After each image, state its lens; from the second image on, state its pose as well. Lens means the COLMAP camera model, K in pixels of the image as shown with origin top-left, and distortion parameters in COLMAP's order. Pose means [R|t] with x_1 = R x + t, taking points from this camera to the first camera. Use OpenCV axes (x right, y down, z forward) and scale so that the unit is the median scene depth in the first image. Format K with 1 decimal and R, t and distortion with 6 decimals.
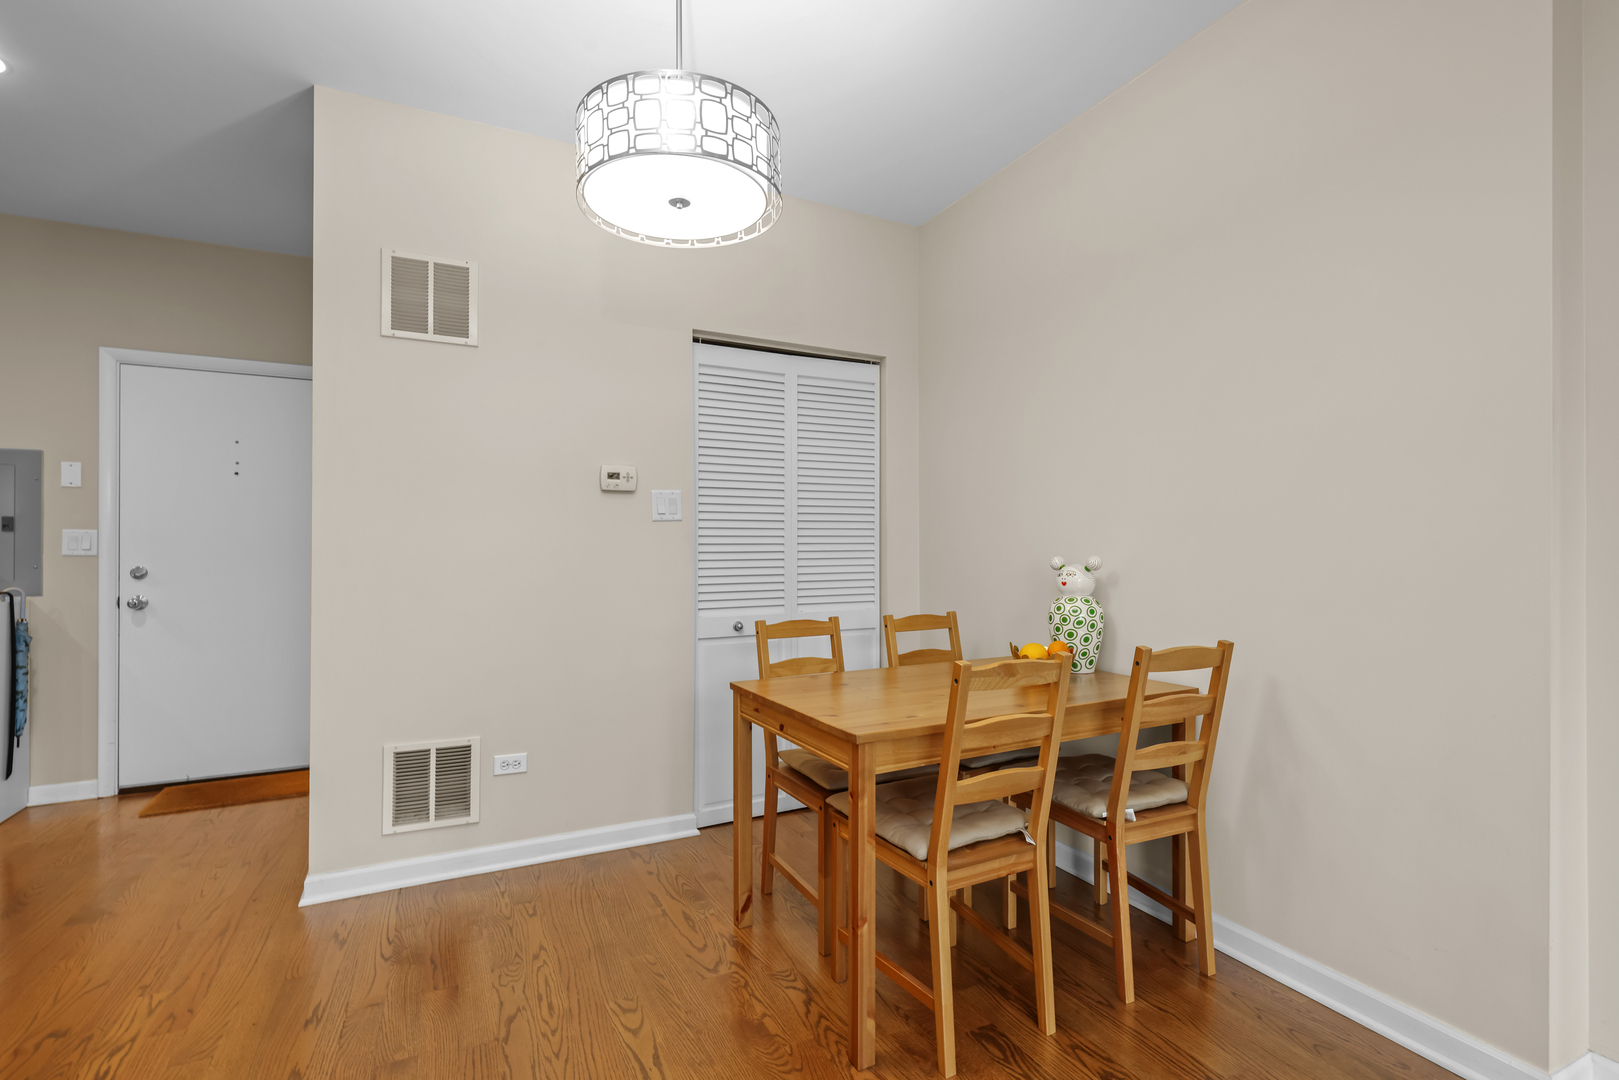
lens RADIAL K [[732.2, 0, 803.8], [0, 732.2, 547.0], [0, 0, 1]] dist [0.001158, 0.000627]
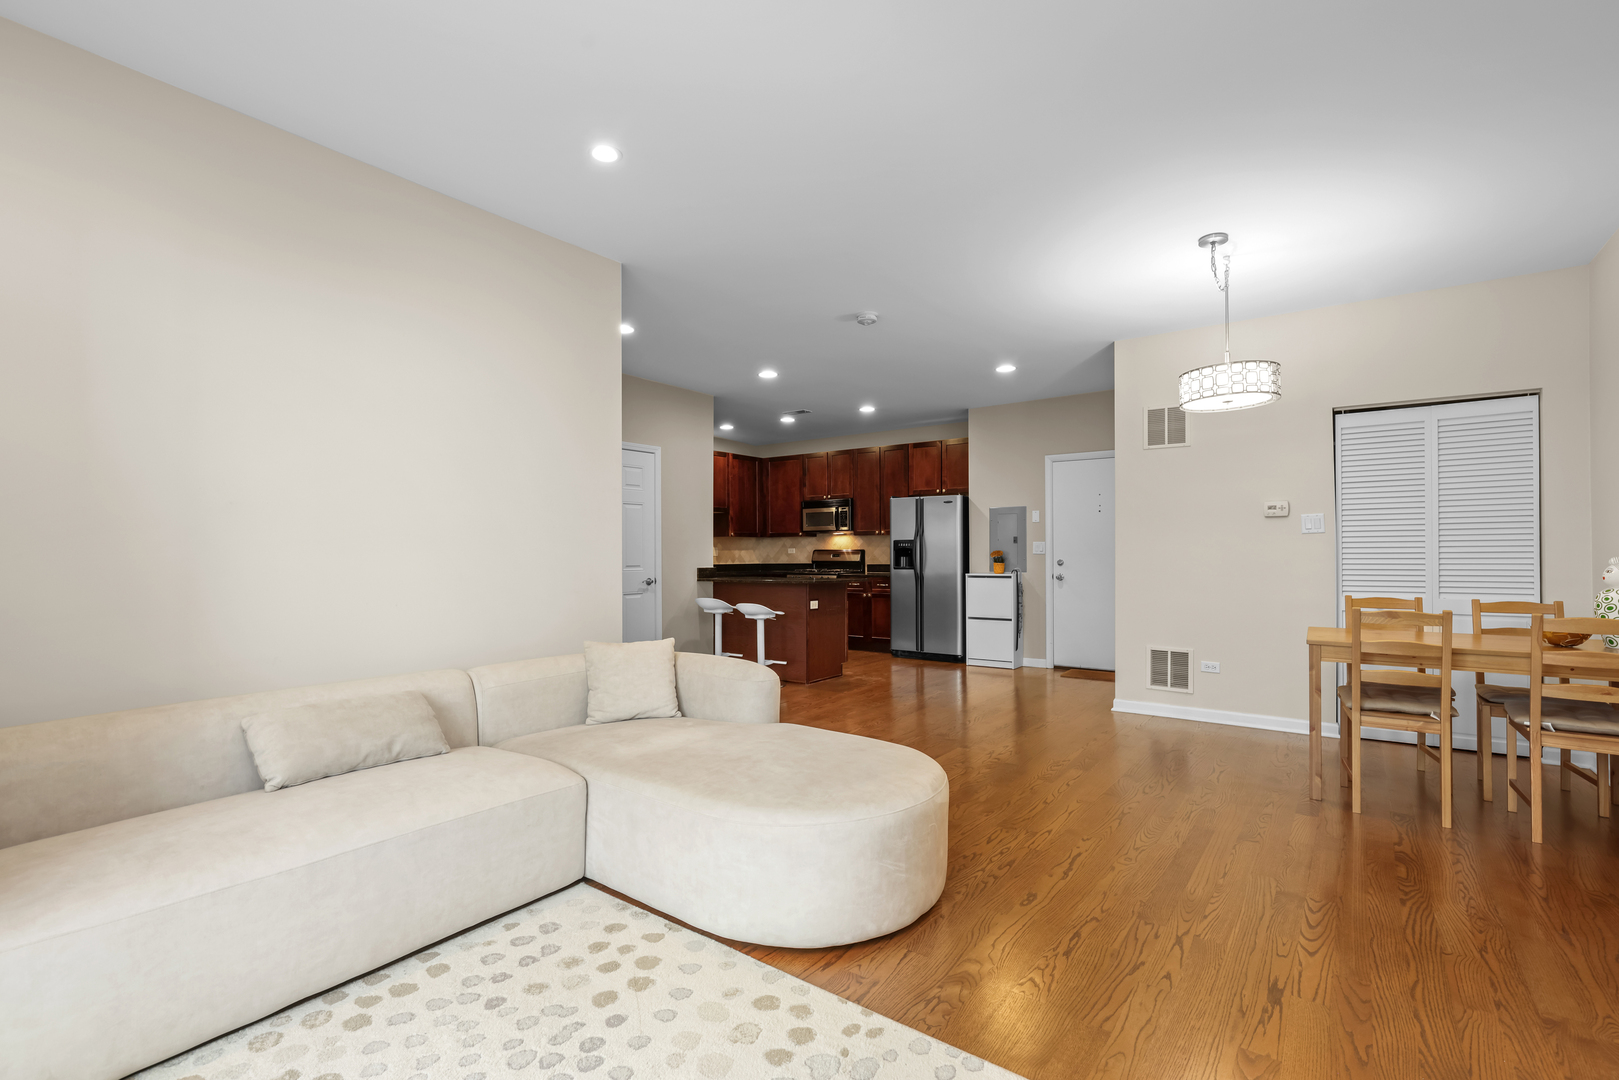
lens RADIAL K [[732.2, 0, 803.8], [0, 732.2, 547.0], [0, 0, 1]] dist [0.001158, 0.000627]
pose [[0.456660, -0.005784, -0.889622, 0.757740], [0.006986, 0.999971, -0.002916, -0.009394], [0.889614, -0.004883, 0.456688, -0.740426]]
